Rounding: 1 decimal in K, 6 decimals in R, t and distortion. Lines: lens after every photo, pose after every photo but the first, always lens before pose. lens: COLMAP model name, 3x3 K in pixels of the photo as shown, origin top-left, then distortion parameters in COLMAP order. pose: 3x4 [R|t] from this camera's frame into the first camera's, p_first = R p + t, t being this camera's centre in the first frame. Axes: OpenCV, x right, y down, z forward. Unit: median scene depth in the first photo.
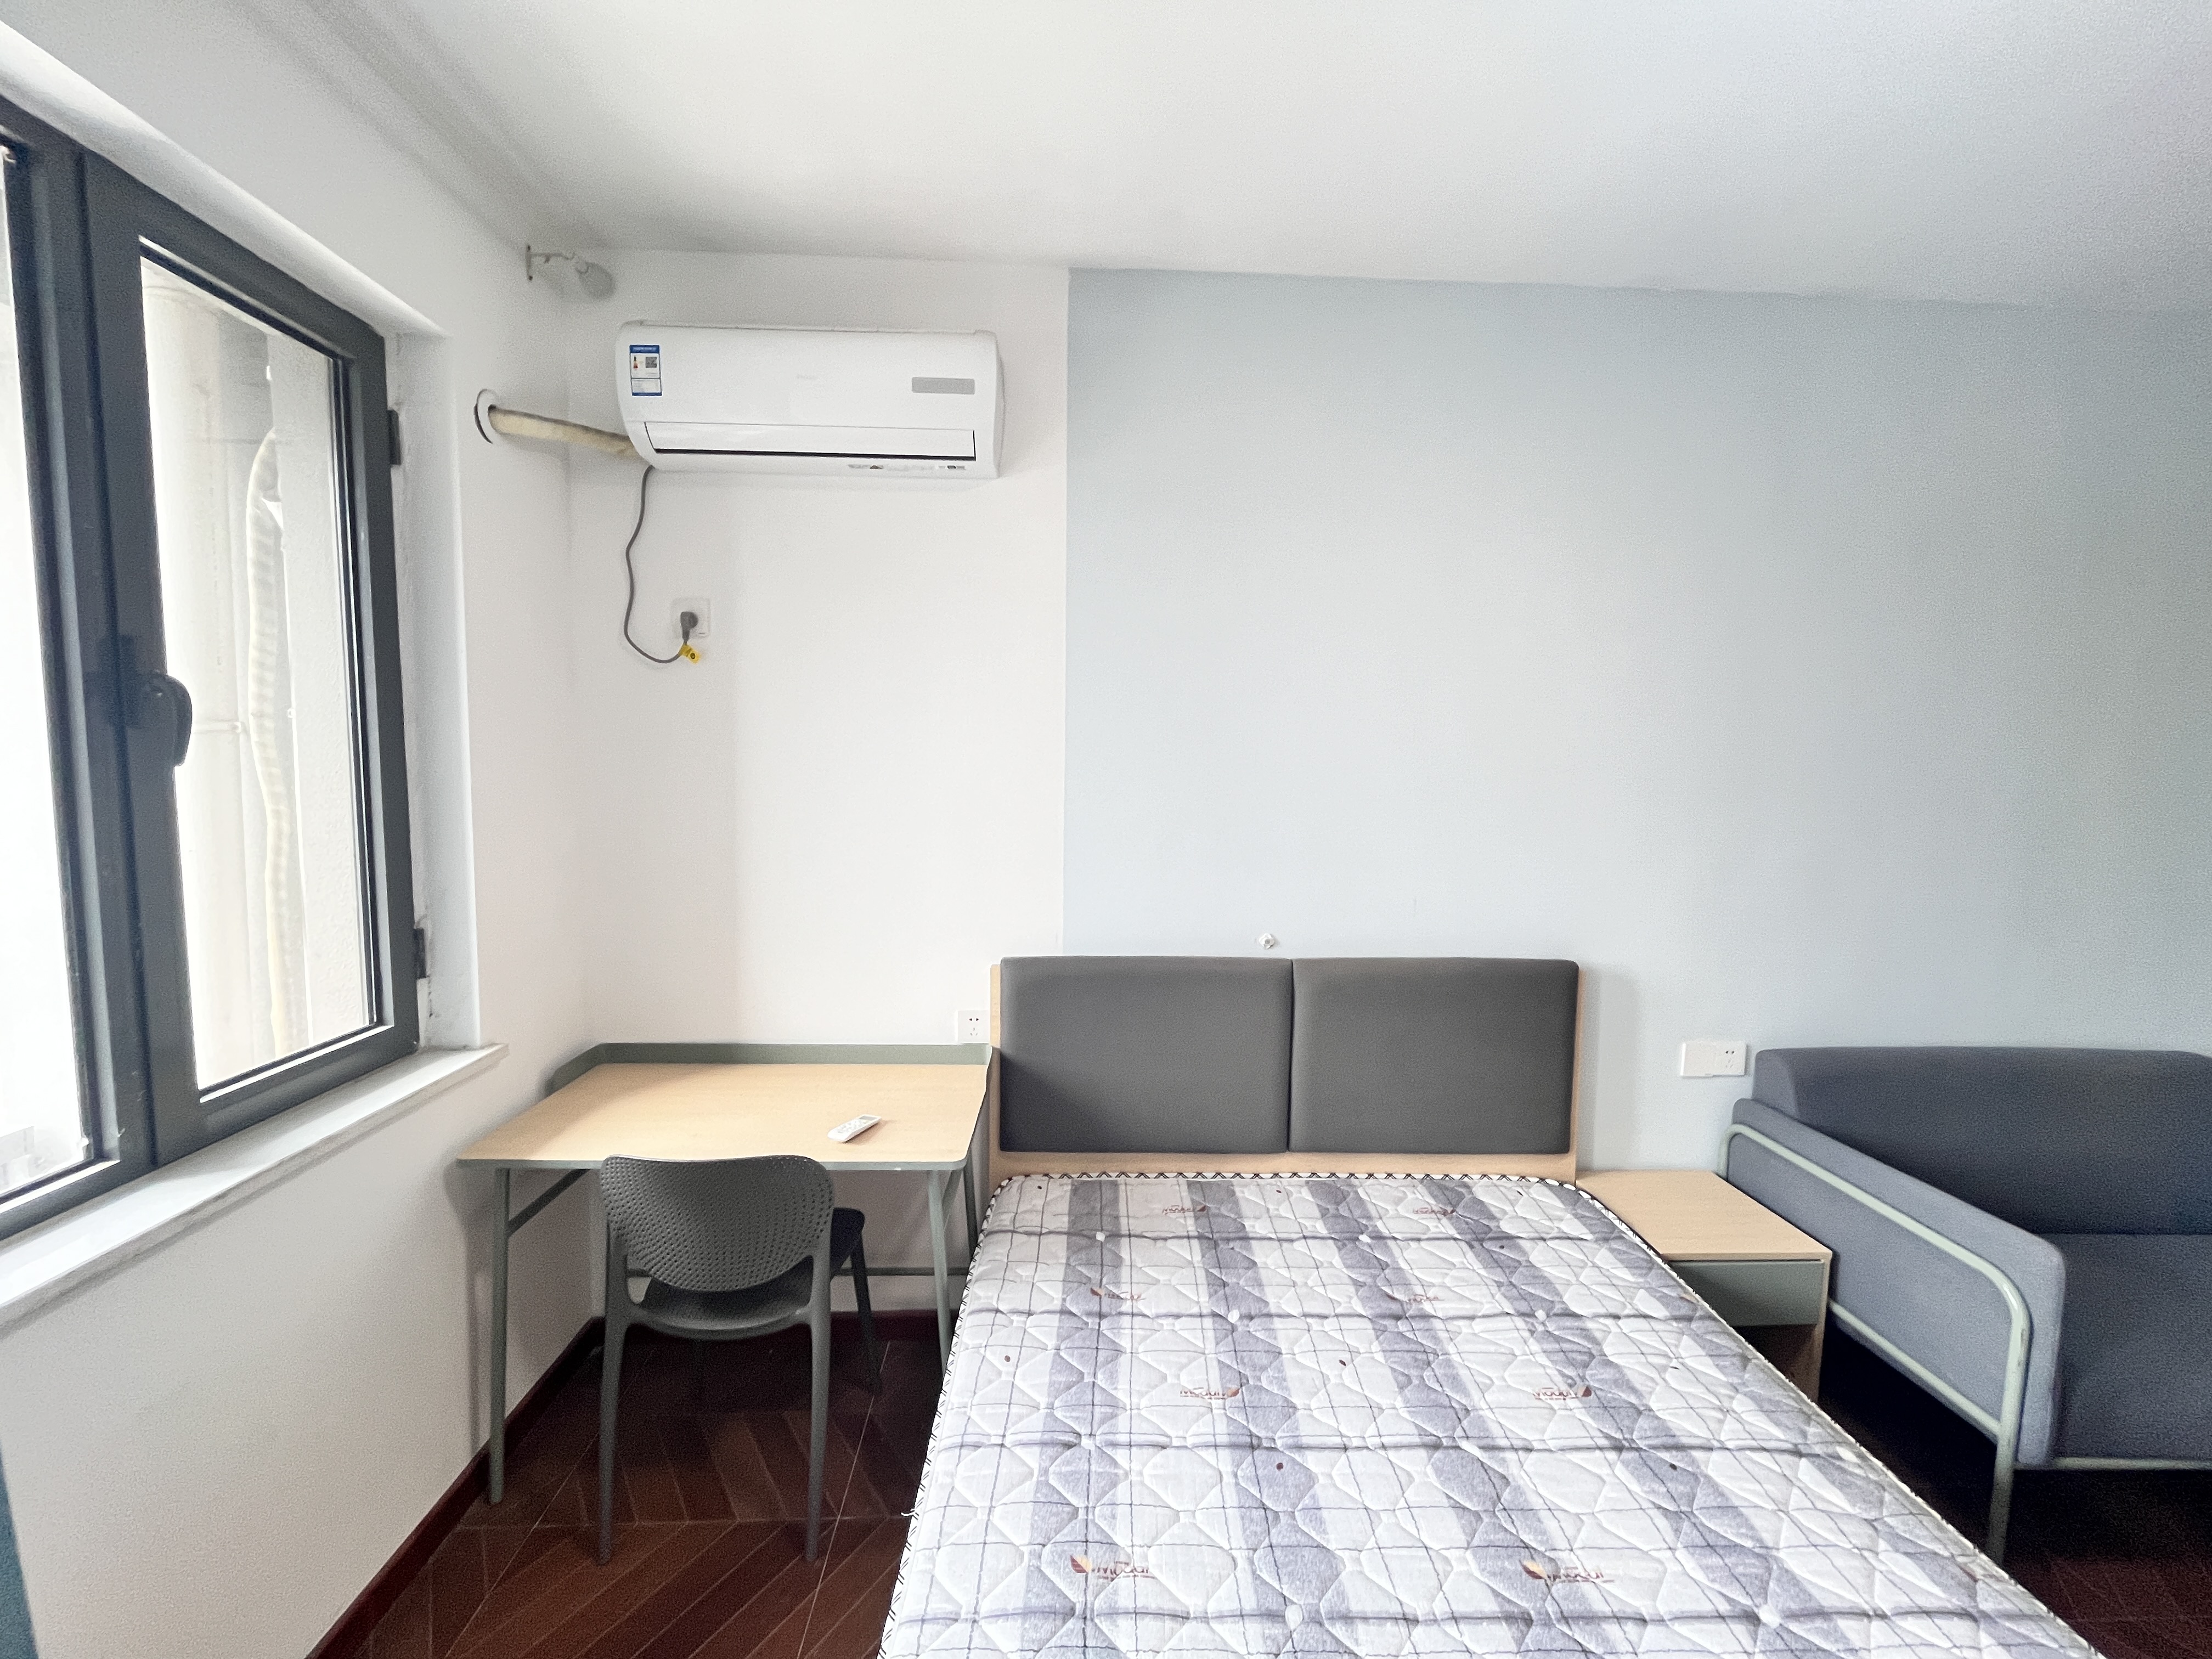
lens RADIAL K [[891.8, 0, 1107.6], [0, 891.8, 829.7], [0, 0, 1]] dist [-0.005445, -0.000802]
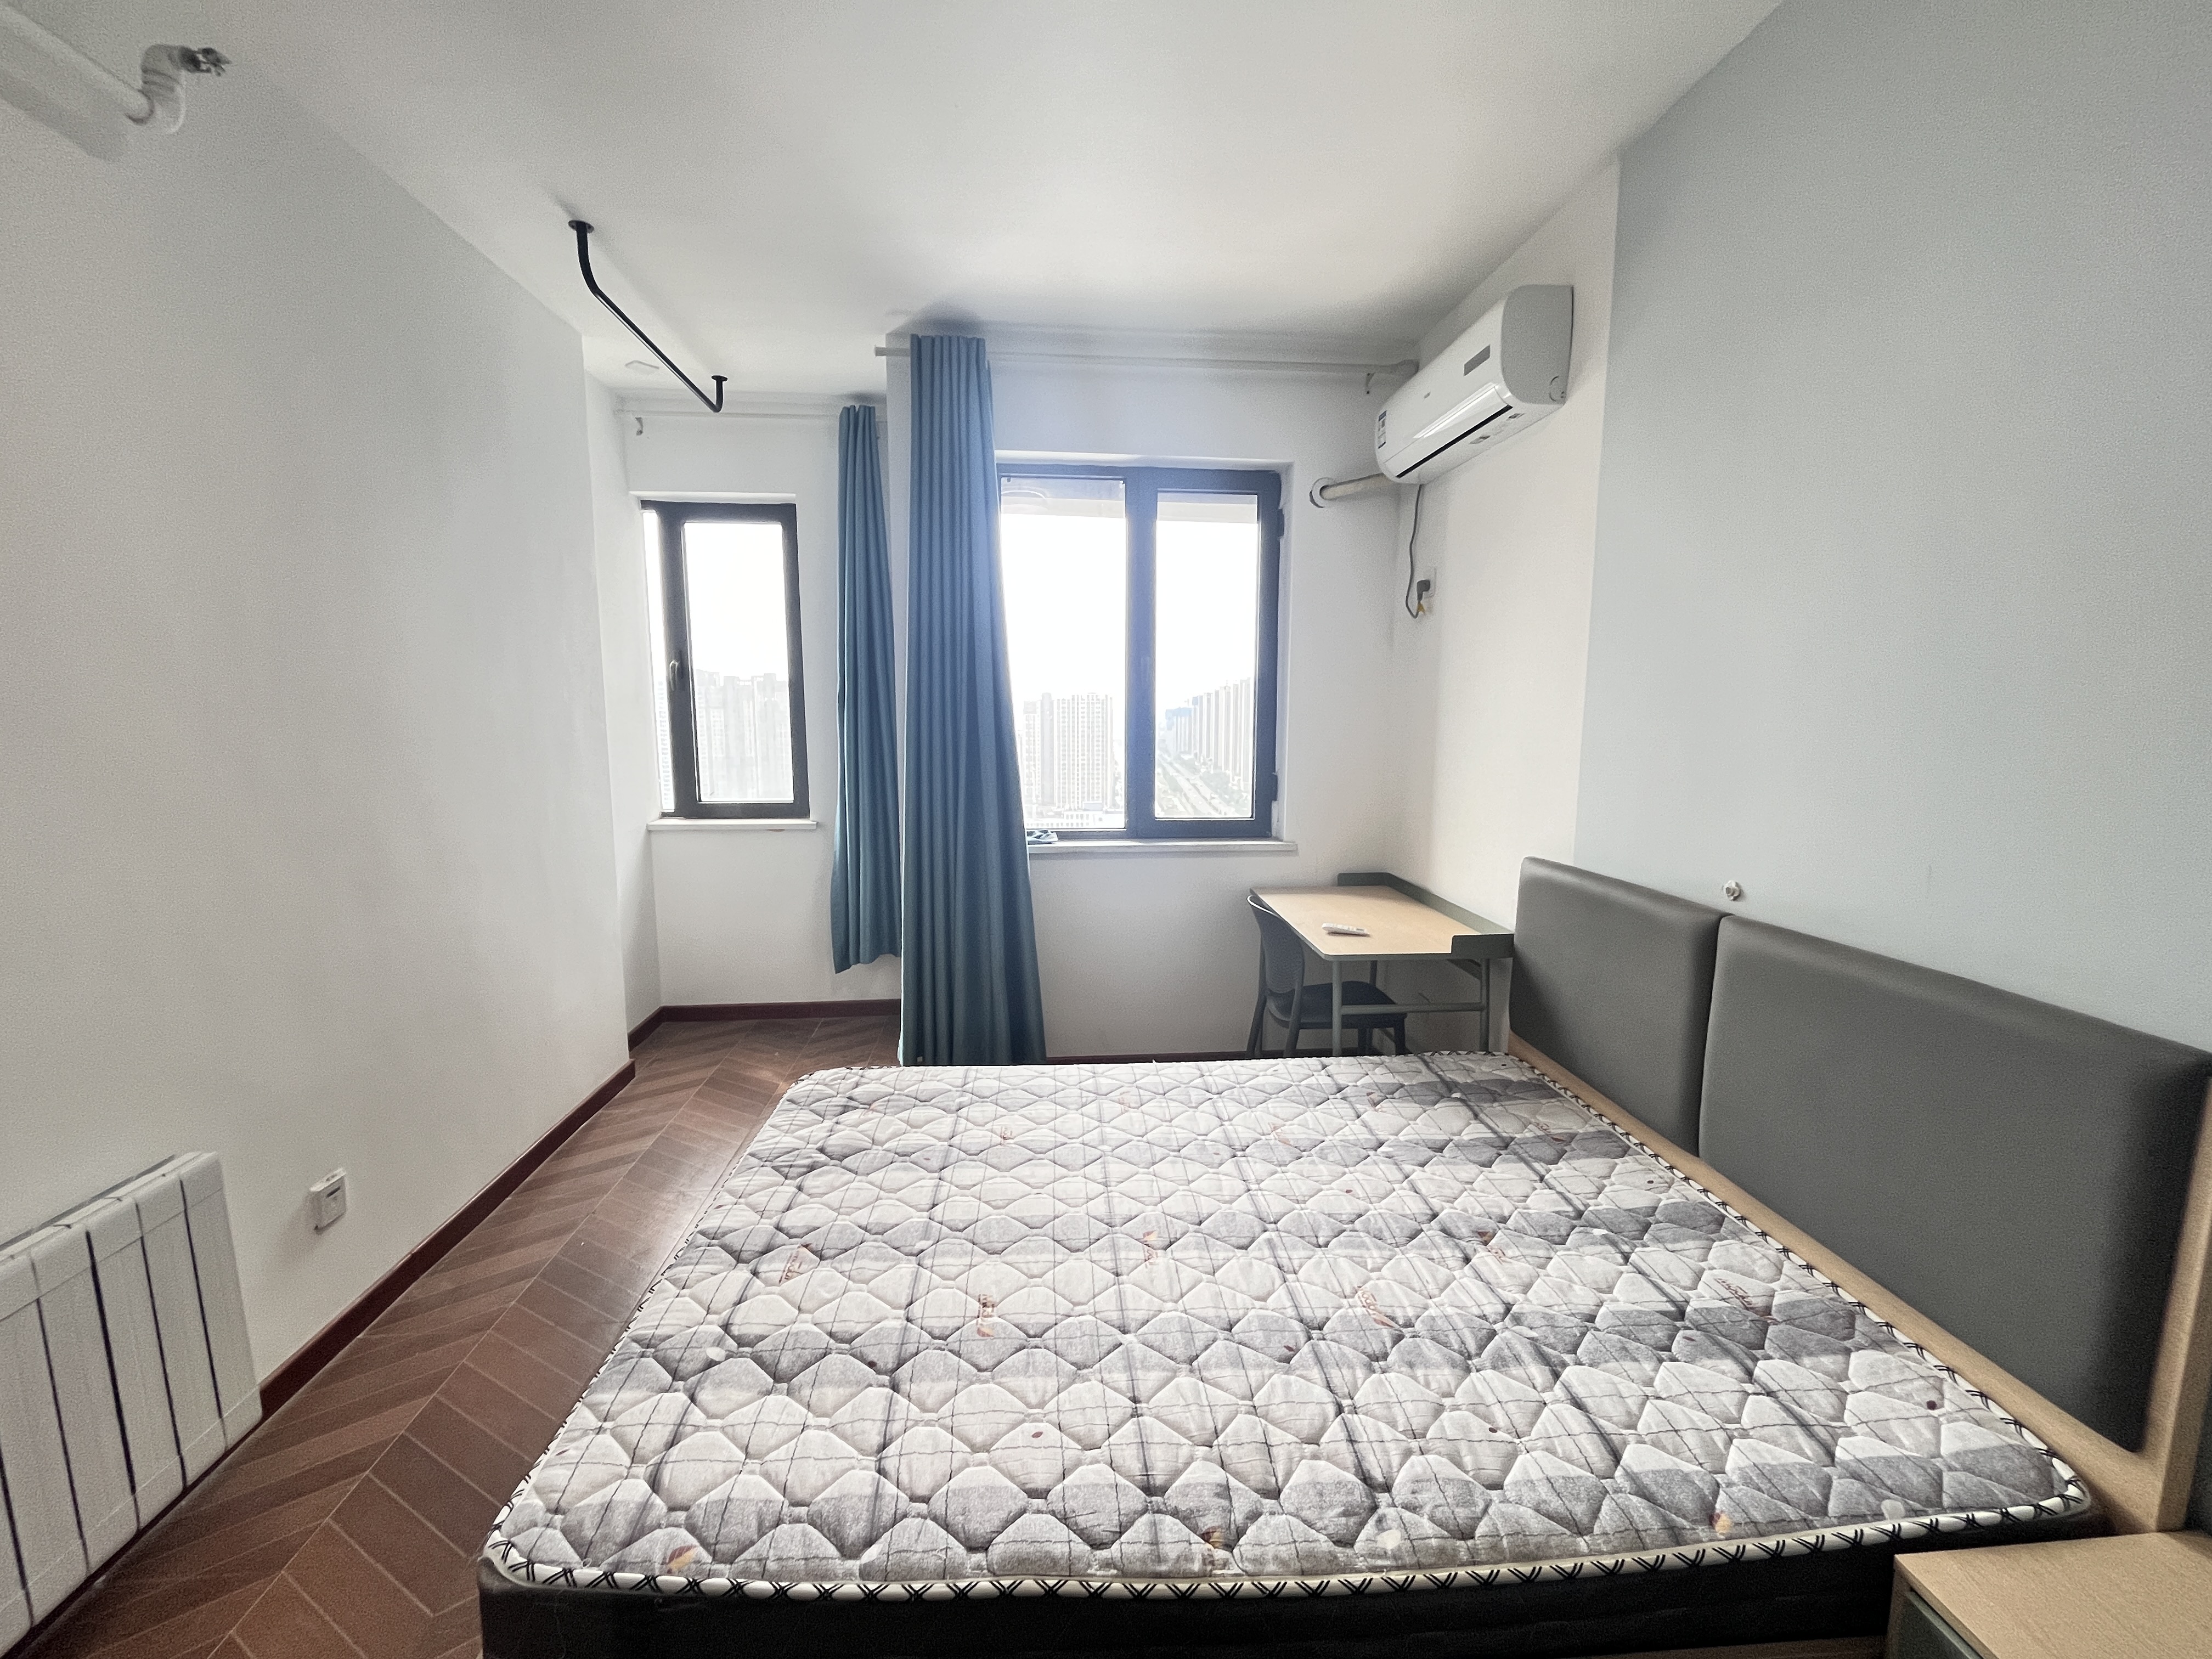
lens RADIAL K [[891.8, 0, 1106.9], [0, 891.8, 828.4], [0, 0, 1]] dist [-0.005445, -0.000802]
pose [[0.053305, 0.113008, -0.992163, 1.057881], [-0.084333, 0.990536, 0.108291, 0.041095], [0.995011, 0.077900, 0.062331, 0.476377]]
